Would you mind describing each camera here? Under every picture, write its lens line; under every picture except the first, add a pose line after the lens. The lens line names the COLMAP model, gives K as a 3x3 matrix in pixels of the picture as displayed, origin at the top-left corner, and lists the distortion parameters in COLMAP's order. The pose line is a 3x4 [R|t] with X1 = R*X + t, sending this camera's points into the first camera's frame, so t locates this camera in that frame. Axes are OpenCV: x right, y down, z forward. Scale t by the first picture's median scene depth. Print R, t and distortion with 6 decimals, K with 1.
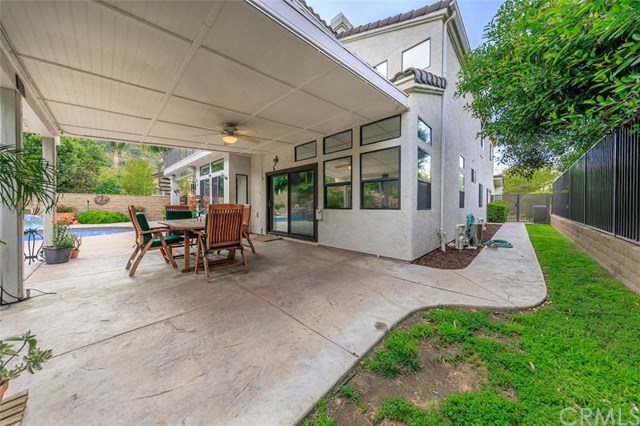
lens RADIAL K [[207.2, 0, 320.2], [0, 207.2, 207.2], [0, 0, 1]] dist [-0.001142, -0.000037]
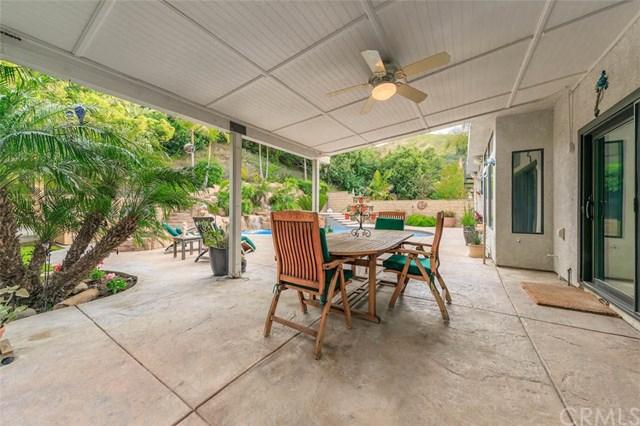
lens RADIAL K [[226.4, 0, 319.7], [0, 226.4, 210.7], [0, 0, 1]] dist [0.001345, 0.000003]
pose [[0.193112, 0.007153, -0.981151, 0.069745], [-0.011937, 0.999917, 0.004940, -0.009491], [0.981104, 0.010758, 0.193181, 0.431486]]
